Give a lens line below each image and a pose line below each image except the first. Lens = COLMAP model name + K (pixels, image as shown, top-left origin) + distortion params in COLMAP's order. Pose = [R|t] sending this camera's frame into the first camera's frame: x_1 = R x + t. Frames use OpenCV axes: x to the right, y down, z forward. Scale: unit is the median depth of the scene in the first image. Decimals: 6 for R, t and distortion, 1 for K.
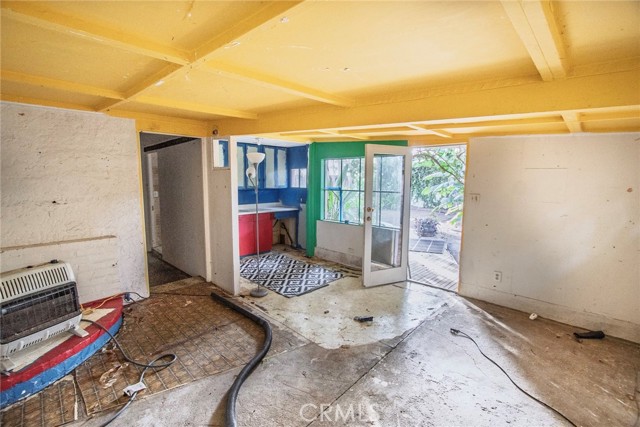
lens RADIAL K [[288.5, 0, 321.4], [0, 288.5, 207.8], [0, 0, 1]] dist [-0.016532, 0.000195]
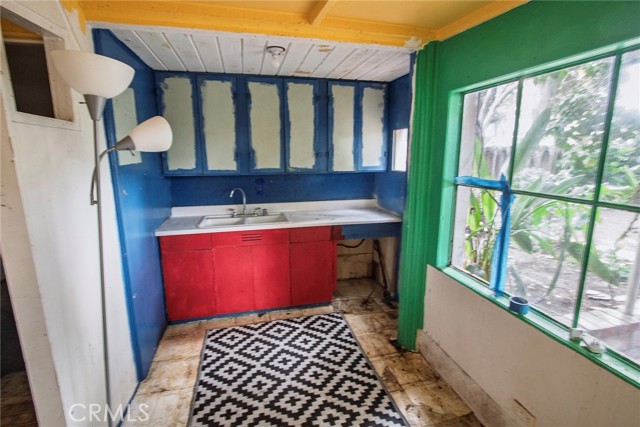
lens RADIAL K [[288.5, 0, 321.4], [0, 288.5, 207.8], [0, 0, 1]] dist [-0.016532, 0.000195]
pose [[0.839322, 0.088885, -0.536320, 0.057185], [-0.041015, 0.994085, 0.100564, -0.056383], [0.542086, -0.062408, 0.838003, 0.574769]]
